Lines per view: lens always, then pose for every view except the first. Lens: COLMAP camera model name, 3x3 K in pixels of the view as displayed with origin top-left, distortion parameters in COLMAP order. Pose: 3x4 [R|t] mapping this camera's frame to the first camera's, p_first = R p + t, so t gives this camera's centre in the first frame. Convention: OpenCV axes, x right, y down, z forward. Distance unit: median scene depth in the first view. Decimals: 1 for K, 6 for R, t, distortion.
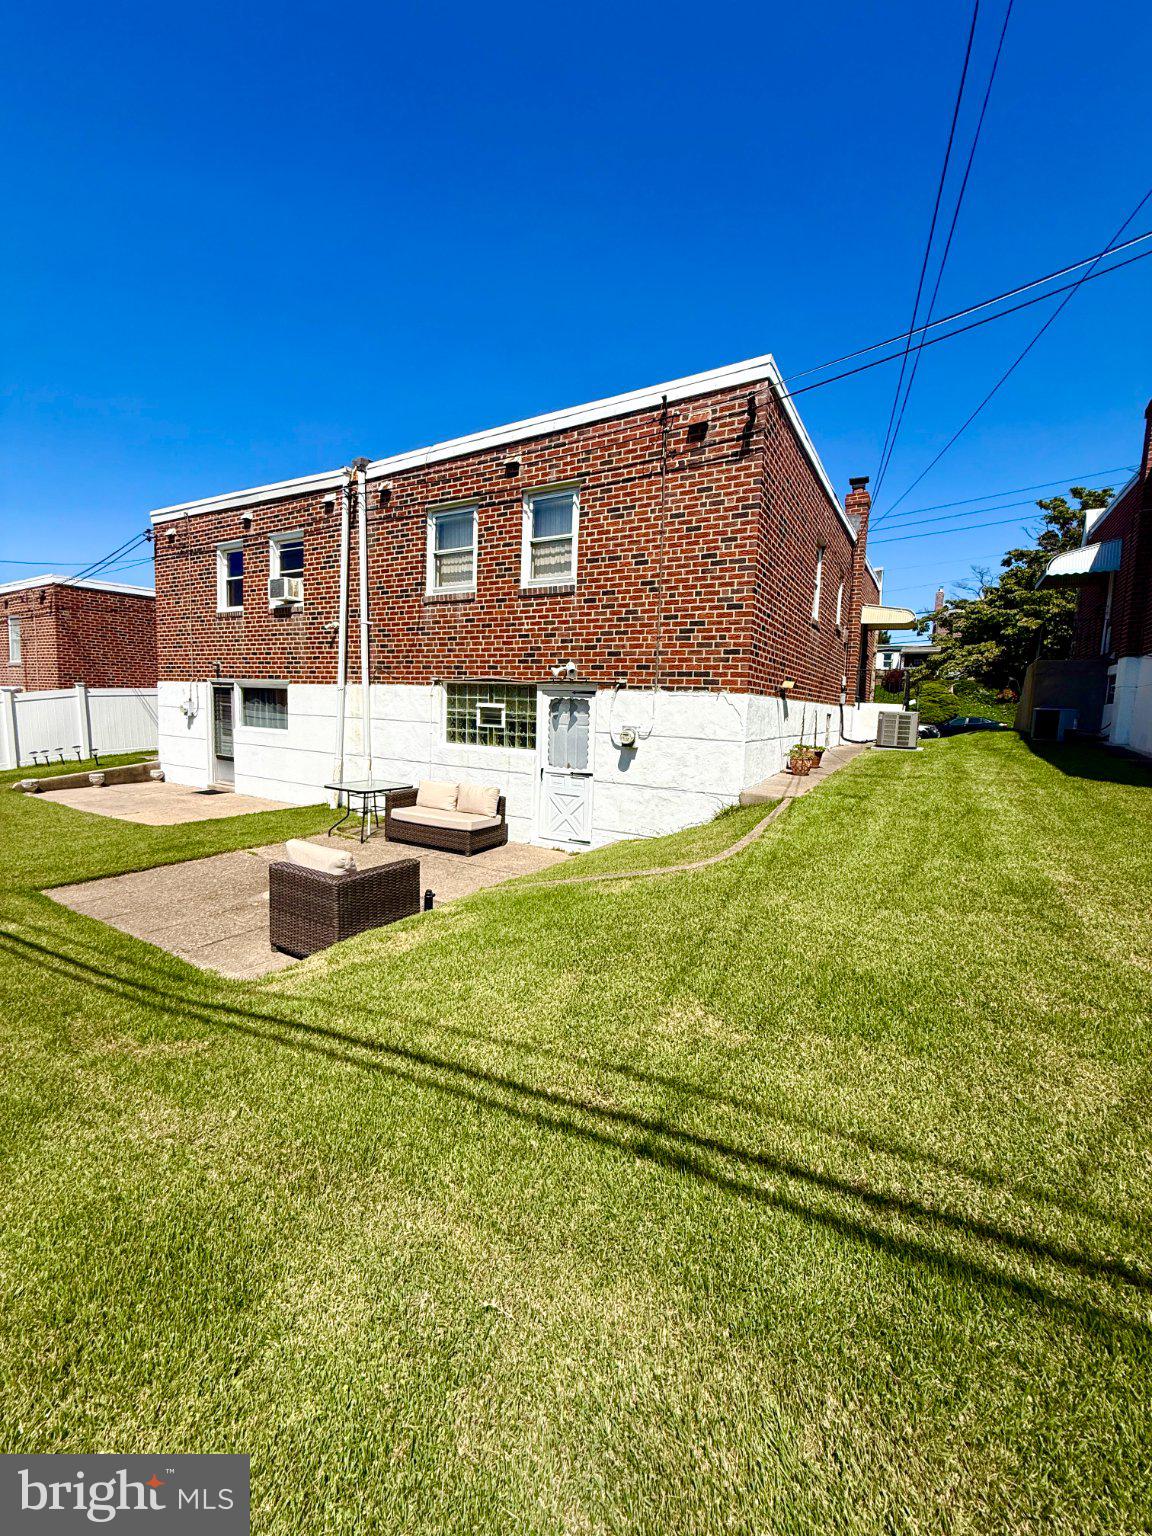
lens RADIAL K [[617.6, 0, 571.6], [0, 617.6, 764.6], [0, 0, 1]] dist [0.001132, 0.000008]
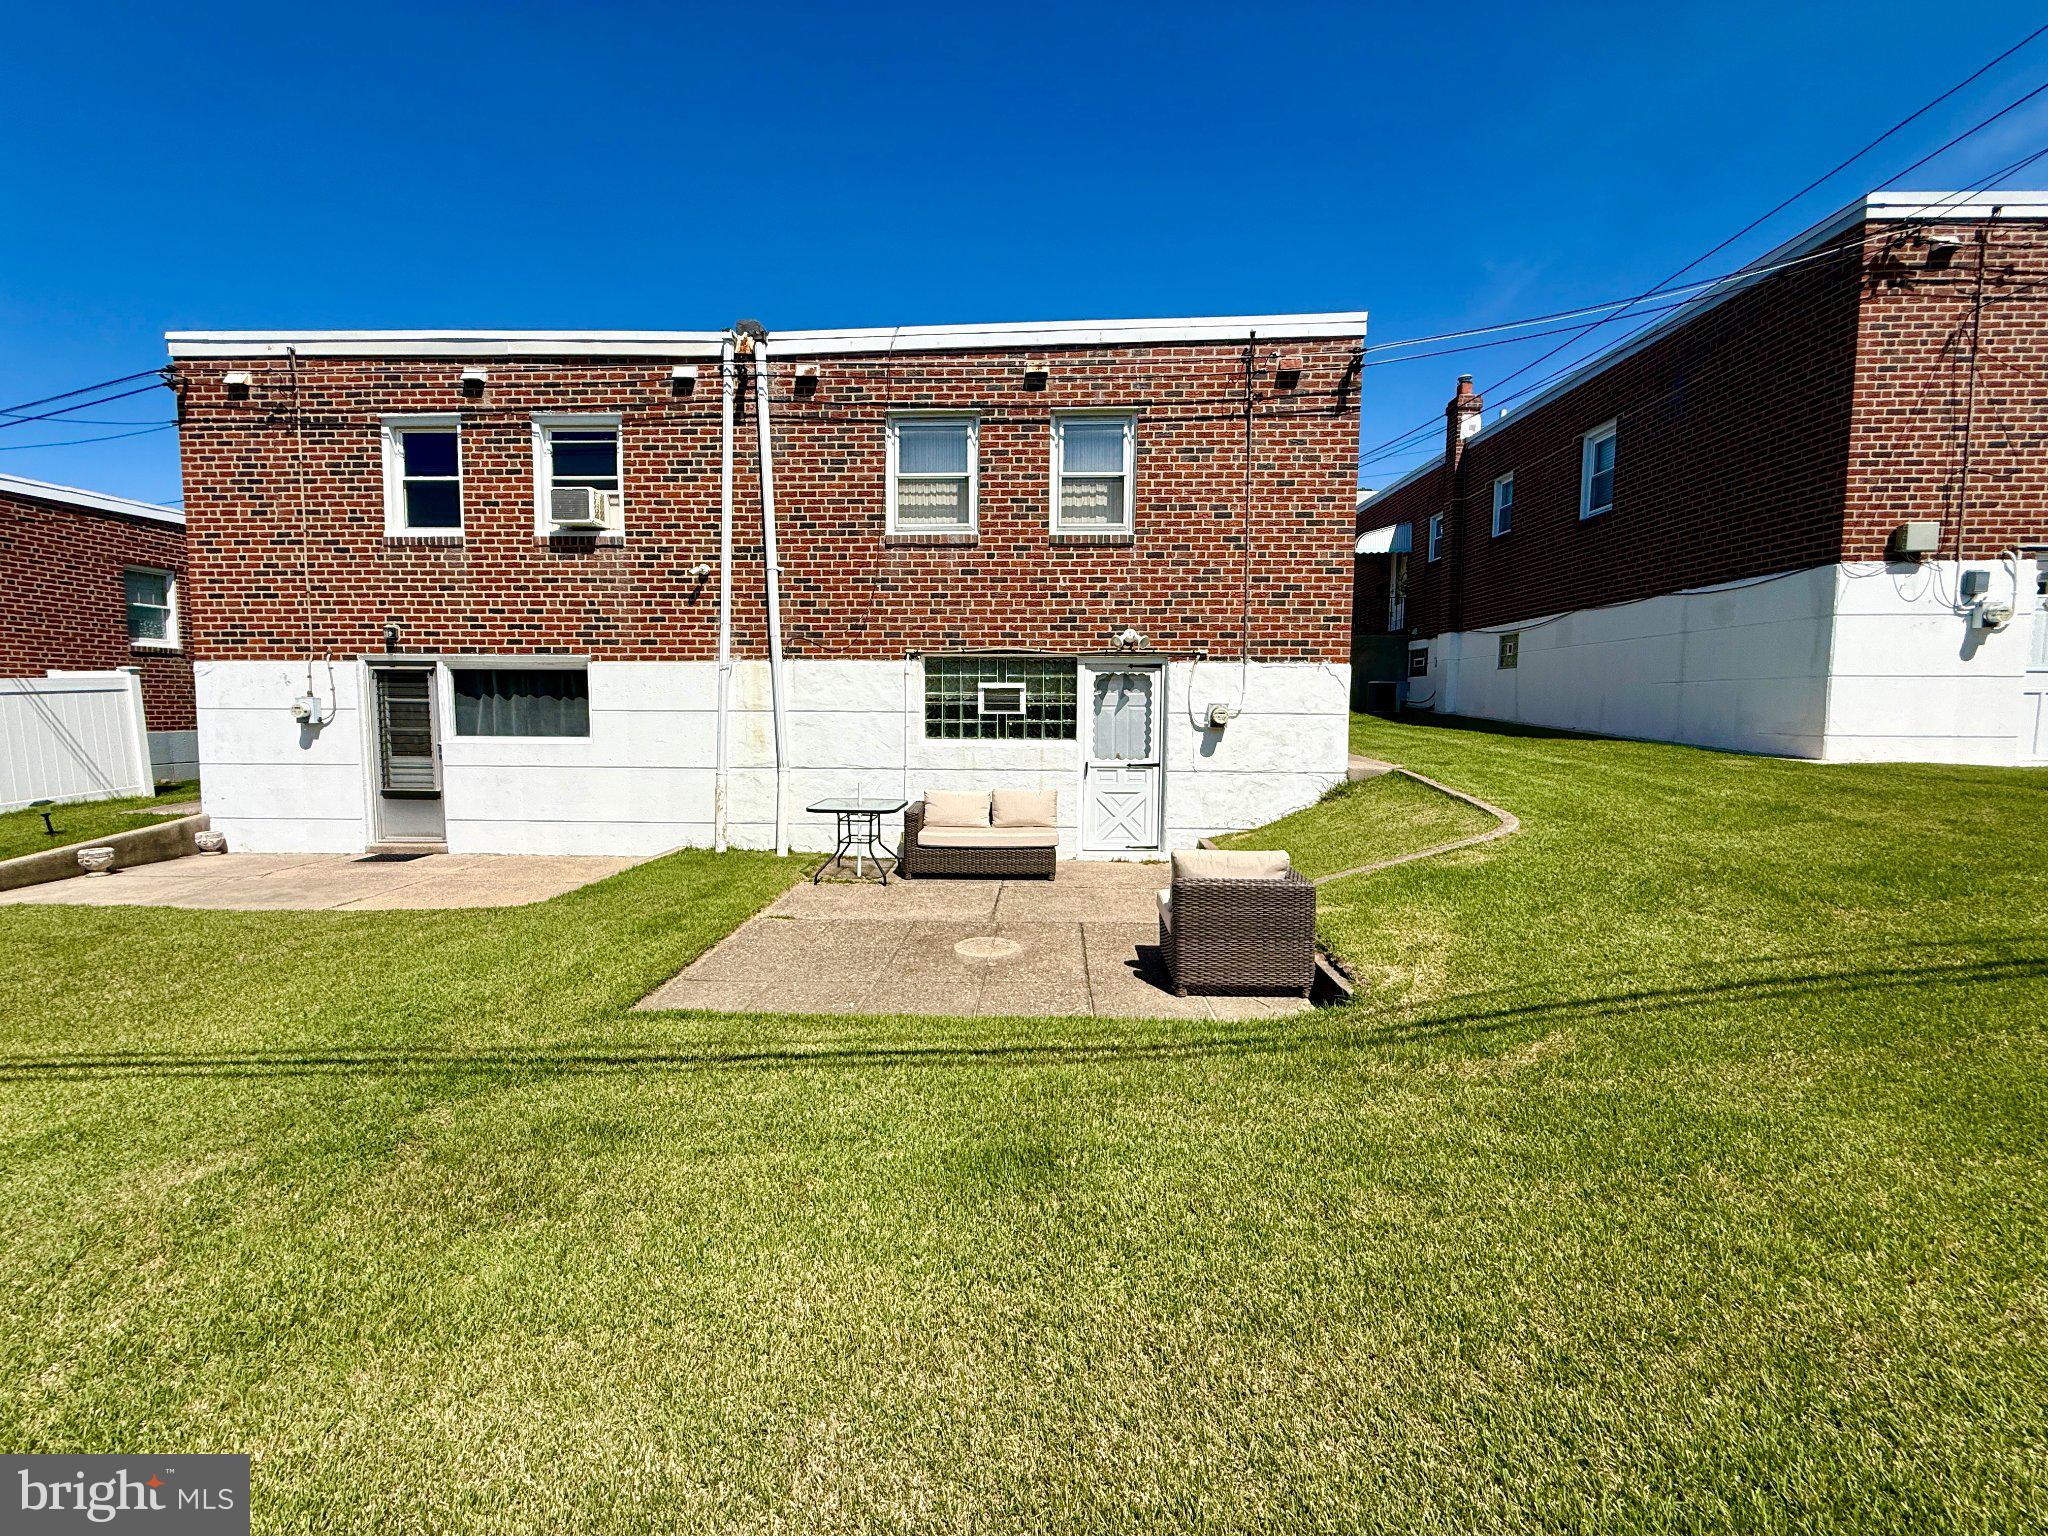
lens RADIAL K [[817.5, 0, 1020.9], [0, 817.5, 770.1], [0, 0, 1]] dist [0.000568, -0.000350]
pose [[0.877950, -0.065253, 0.474285, -0.646130], [0.071941, 0.997401, 0.004055, 0.005462], [-0.473317, 0.030560, 0.880362, 0.120287]]
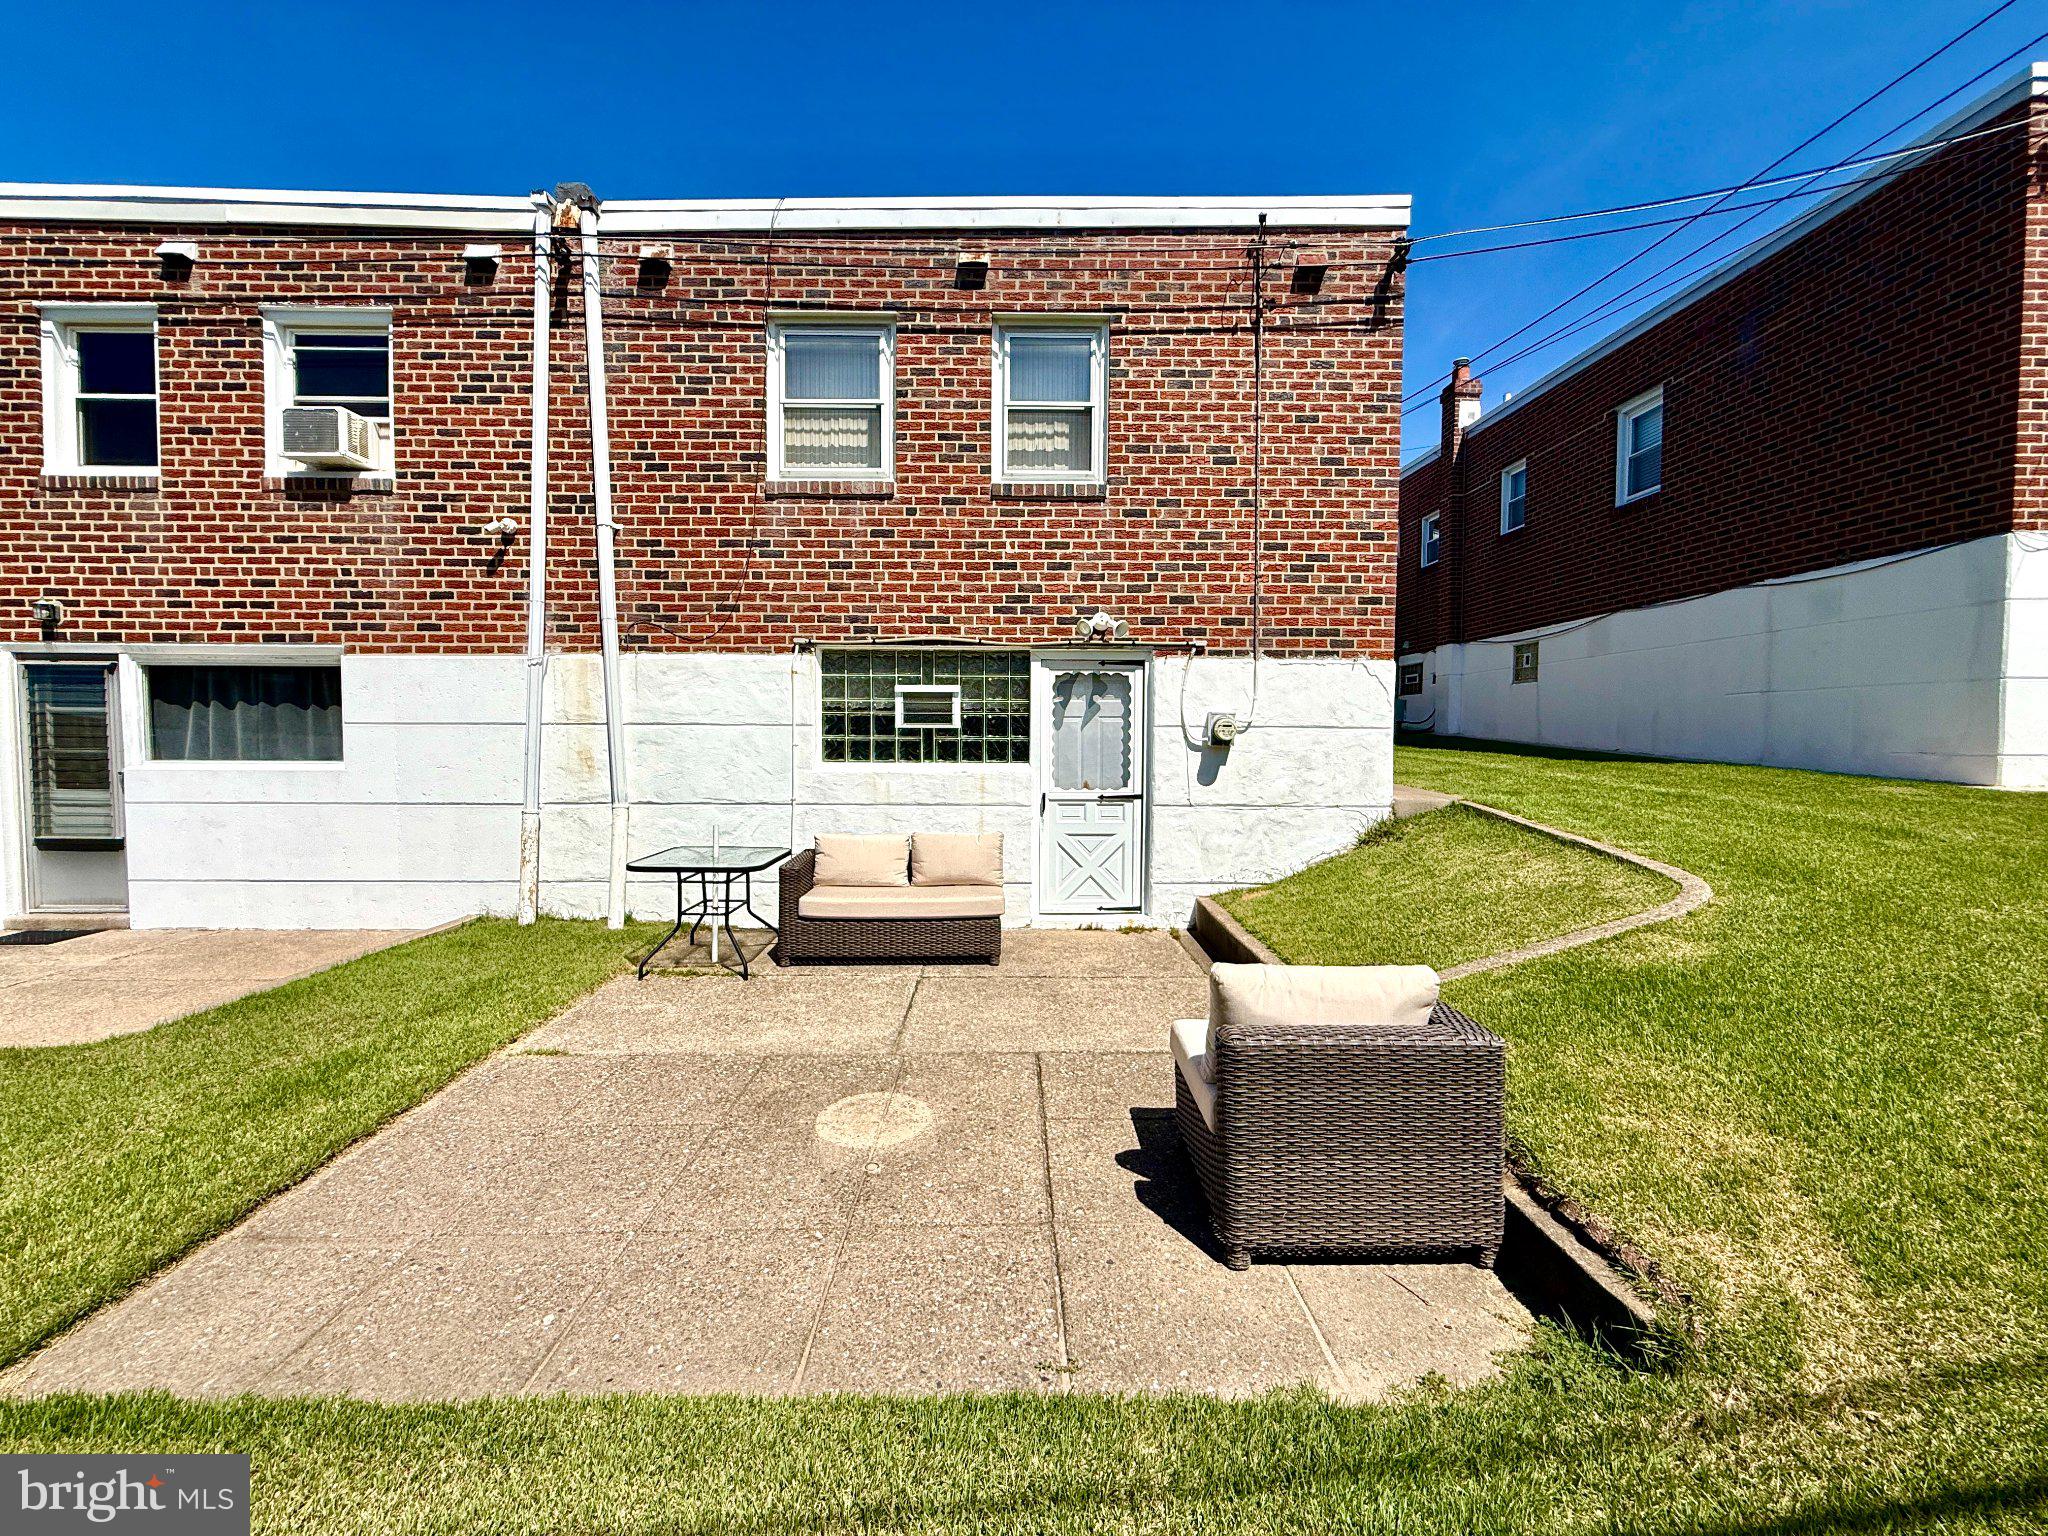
lens RADIAL K [[817.5, 0, 1020.9], [0, 817.5, 770.1], [0, 0, 1]] dist [0.000568, -0.000350]
pose [[0.850317, -0.050911, 0.523803, -0.488174], [0.076542, 0.996690, -0.027382, 0.003184], [-0.520675, 0.063376, 0.851399, 0.367525]]
